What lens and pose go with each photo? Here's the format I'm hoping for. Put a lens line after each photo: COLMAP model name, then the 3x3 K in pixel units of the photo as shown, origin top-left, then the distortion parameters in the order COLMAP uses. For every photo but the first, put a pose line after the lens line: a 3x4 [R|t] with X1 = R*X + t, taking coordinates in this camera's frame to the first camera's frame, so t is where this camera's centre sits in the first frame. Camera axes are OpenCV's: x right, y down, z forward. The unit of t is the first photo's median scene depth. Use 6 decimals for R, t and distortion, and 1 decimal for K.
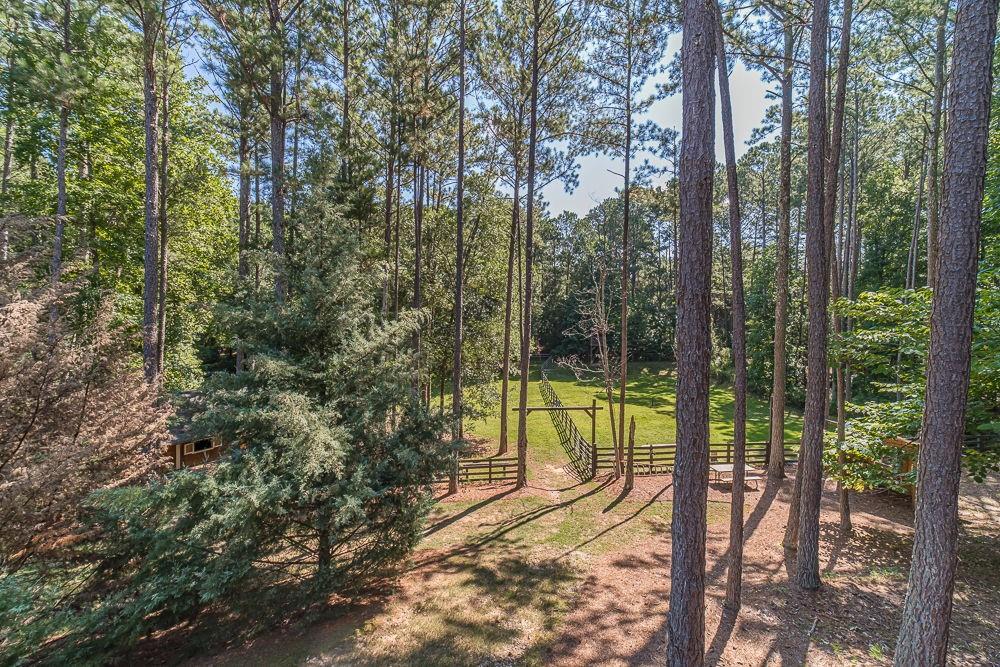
lens RADIAL K [[394.6, 0, 502.7], [0, 394.6, 339.5], [0, 0, 1]] dist [0.000379, 0.000447]
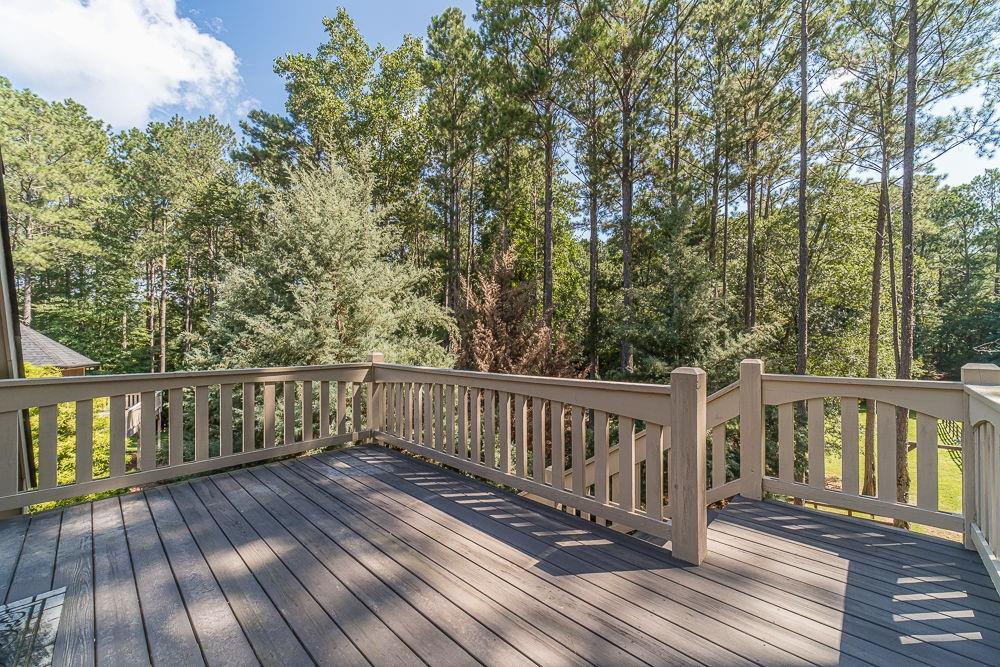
lens RADIAL K [[394.6, 0, 502.7], [0, 394.6, 339.5], [0, 0, 1]] dist [0.000379, 0.000447]
pose [[0.738267, -0.014142, -0.674361, -0.002350], [-0.018454, 0.998982, -0.041152, 0.009720], [0.674256, 0.042826, 0.737254, -0.115075]]
